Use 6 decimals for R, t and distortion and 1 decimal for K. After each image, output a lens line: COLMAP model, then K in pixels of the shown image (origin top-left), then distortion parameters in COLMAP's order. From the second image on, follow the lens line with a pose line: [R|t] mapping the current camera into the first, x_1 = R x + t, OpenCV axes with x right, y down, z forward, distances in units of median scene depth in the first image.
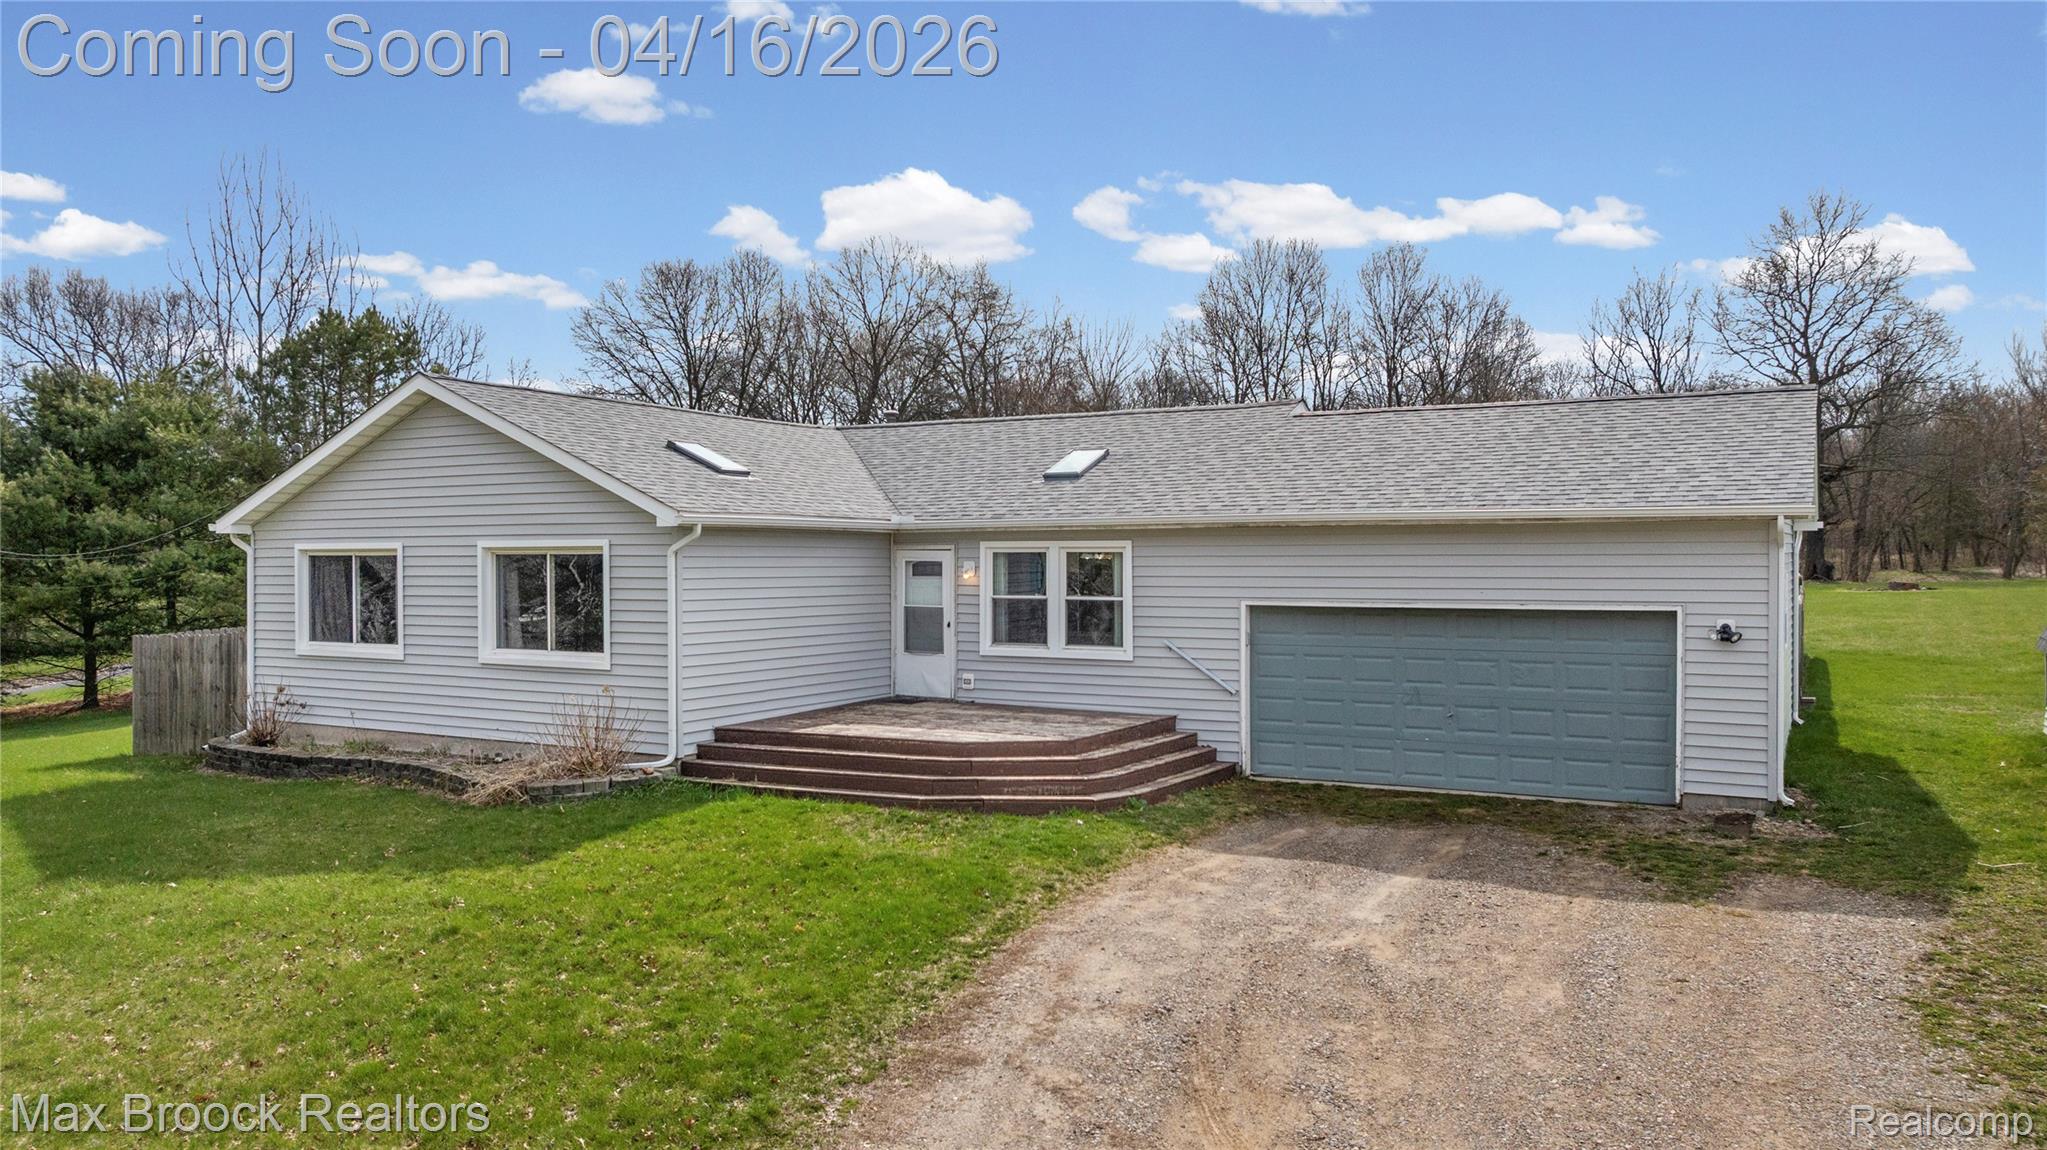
lens RADIAL K [[1458.0, 0, 1023.5], [0, 1458.0, 575.0], [0, 0, 1]] dist [-0.017522, 0.000910]
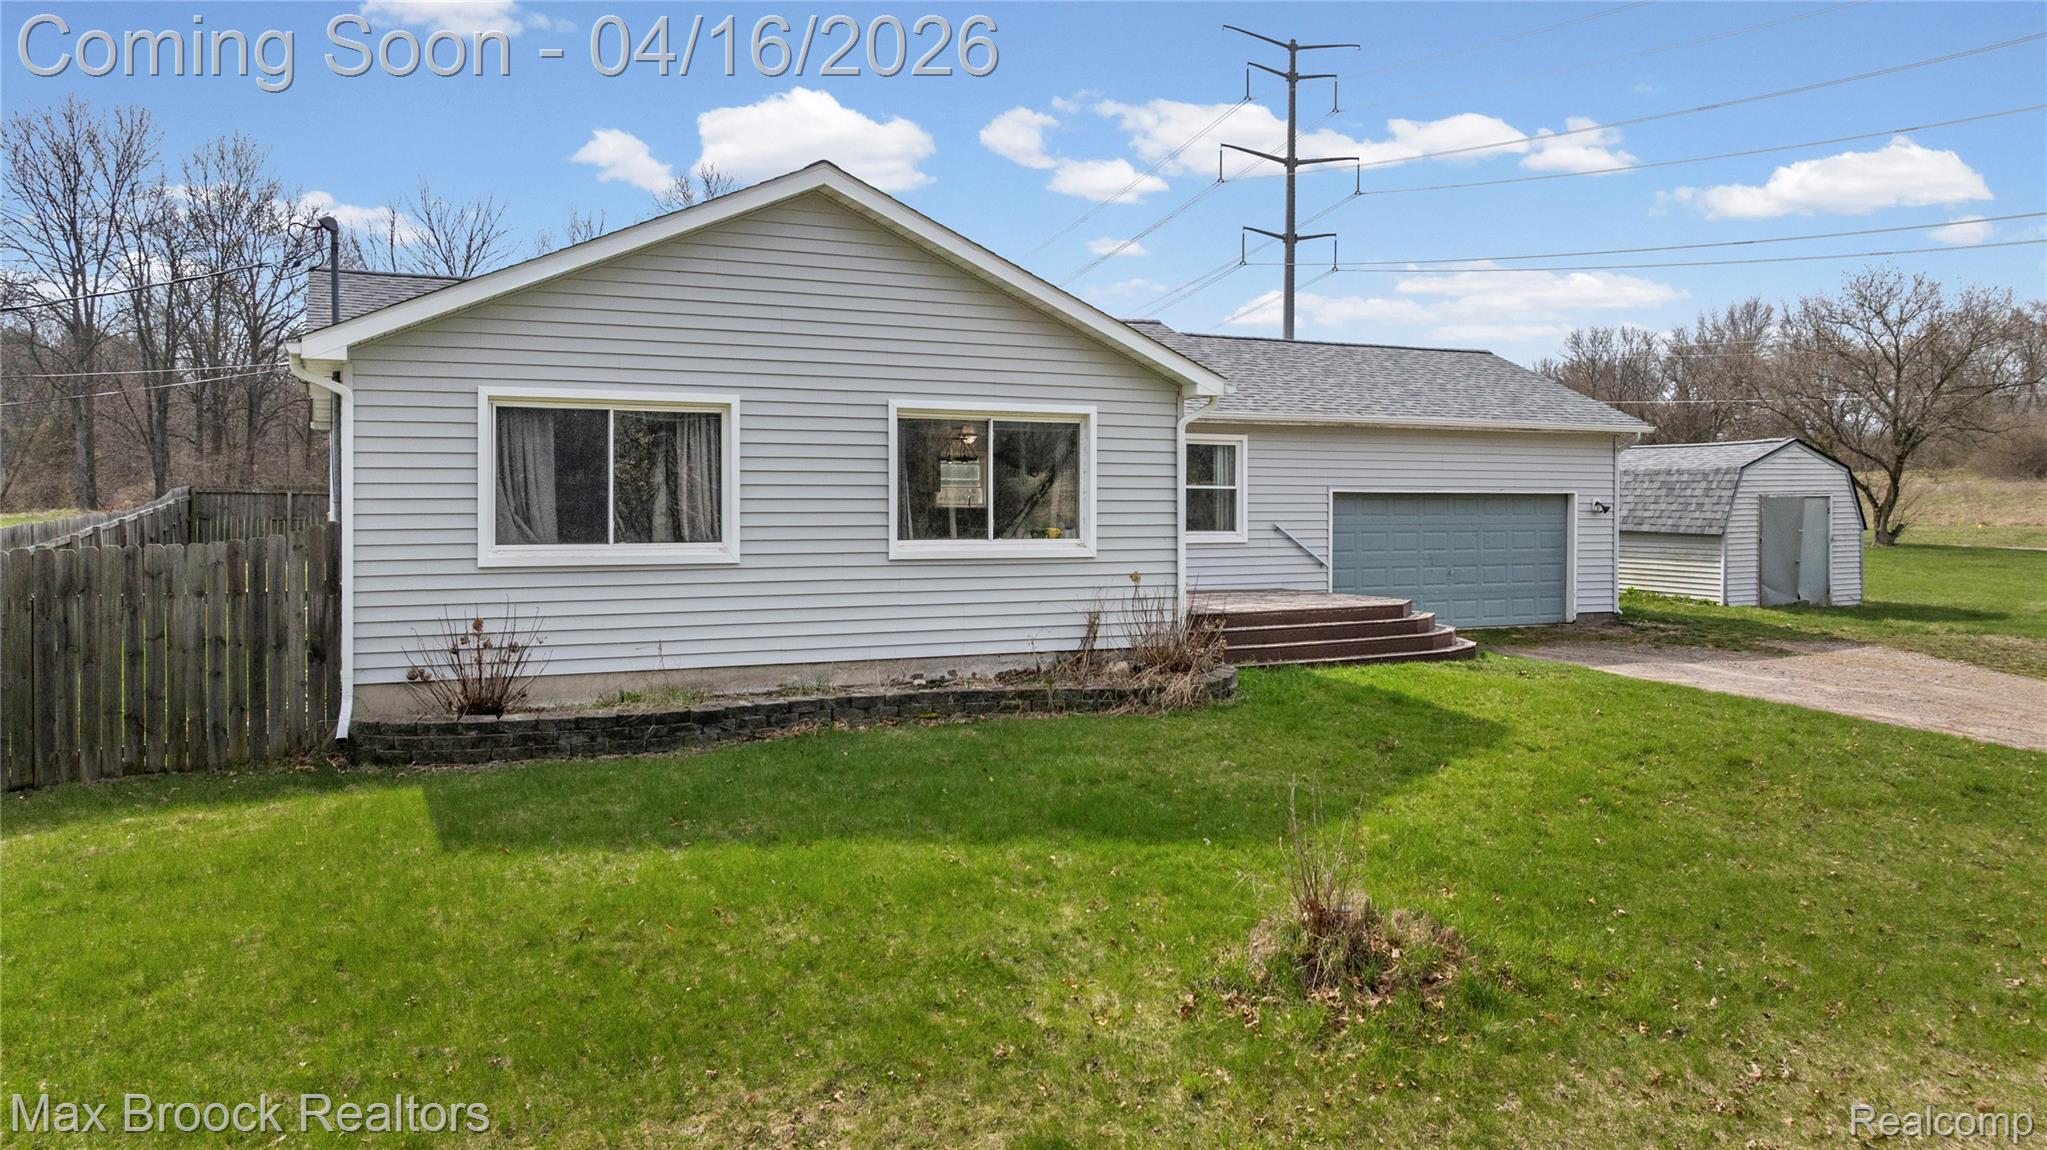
lens RADIAL K [[1468.9, 0, 1027.5], [0, 1468.9, 550.5], [0, 0, 1]] dist [-0.025049, -0.000534]
pose [[0.571633, -0.022748, 0.820194, -0.931553], [0.006965, 0.999714, 0.022873, 0.037351], [-0.820480, -0.007362, 0.571628, 0.486278]]
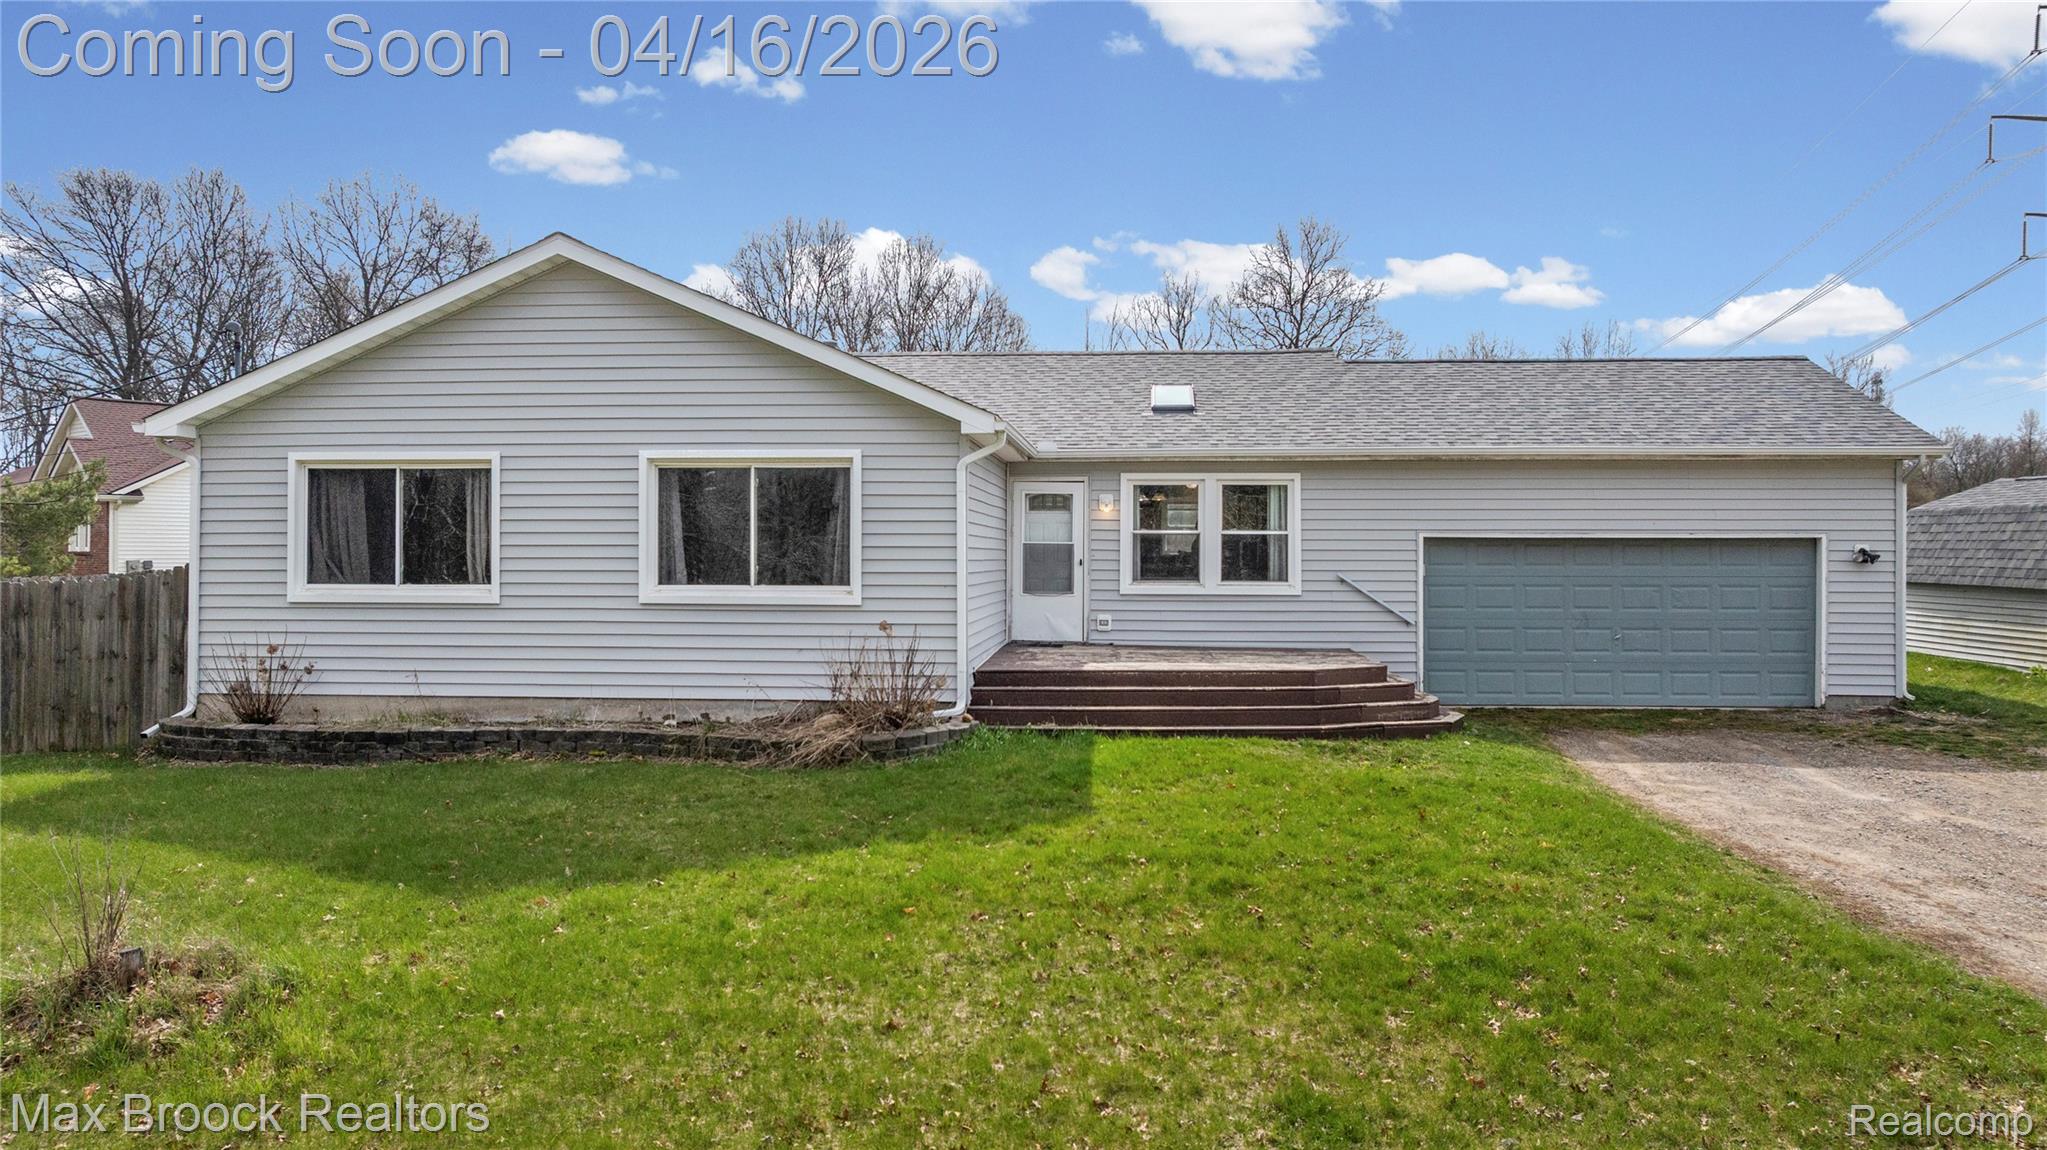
lens RADIAL K [[1468.9, 0, 1027.5], [0, 1468.9, 550.5], [0, 0, 1]] dist [-0.025049, -0.000534]
pose [[0.906205, 0.004838, 0.422812, -0.504299], [0.000290, 0.999927, -0.012064, 0.039934], [-0.422839, 0.011055, 0.906137, 0.176409]]
